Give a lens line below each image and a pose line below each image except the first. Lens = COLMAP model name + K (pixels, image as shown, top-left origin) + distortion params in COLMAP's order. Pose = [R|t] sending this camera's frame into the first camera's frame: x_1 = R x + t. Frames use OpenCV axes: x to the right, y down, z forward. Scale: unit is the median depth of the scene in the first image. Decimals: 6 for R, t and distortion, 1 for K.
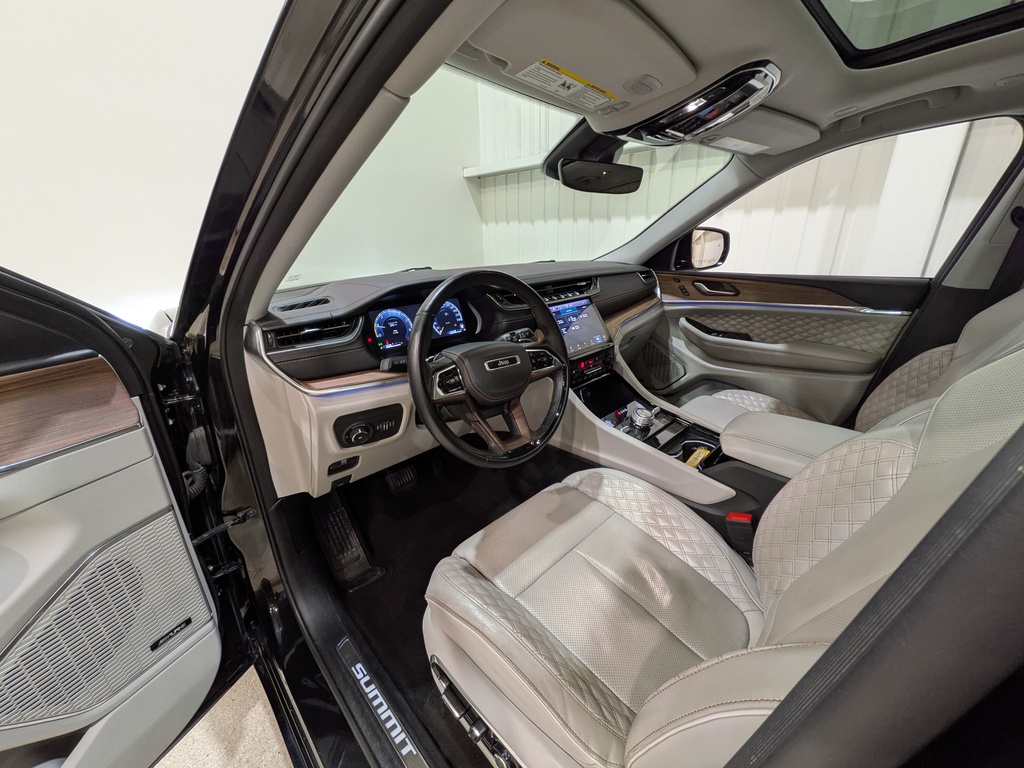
lens RADIAL K [[404.6, 0, 513.2], [0, 404.6, 379.0], [0, 0, 1]] dist [-0.000315, 0.000040]
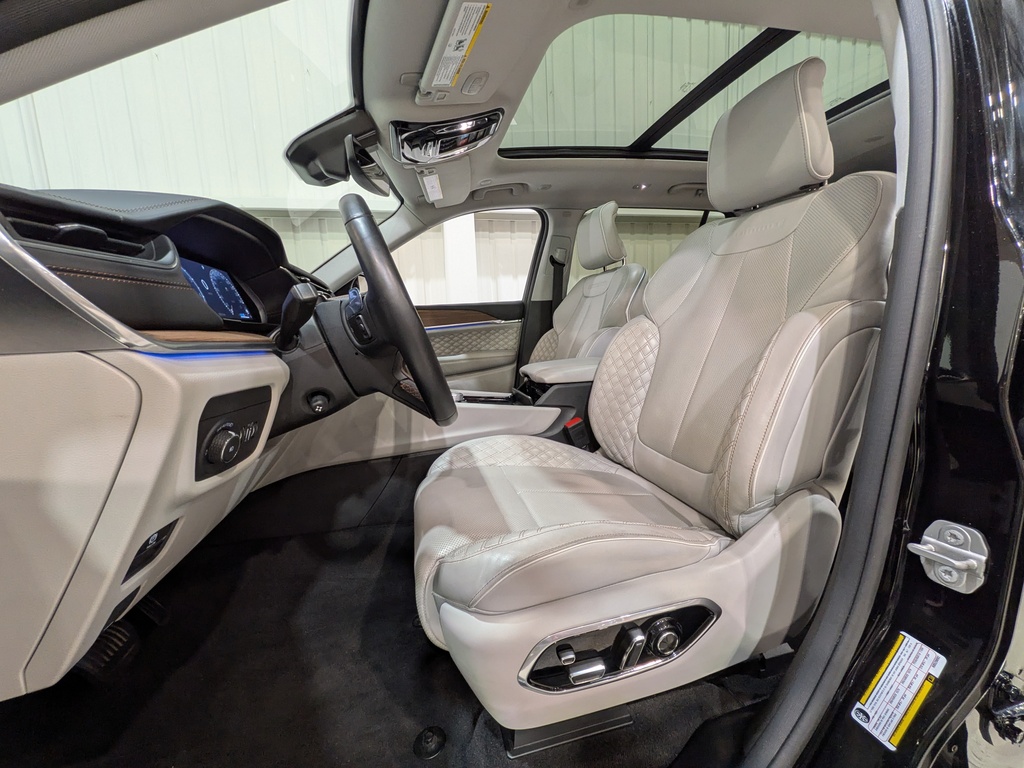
lens RADIAL K [[404.6, 0, 514.5], [0, 404.6, 385.6], [0, 0, 1]] dist [-0.000315, 0.000040]
pose [[0.480189, -0.122627, 0.868551, -0.530402], [0.333586, 0.941310, -0.051528, 0.178095], [-0.811257, 0.314480, 0.492914, 0.352001]]
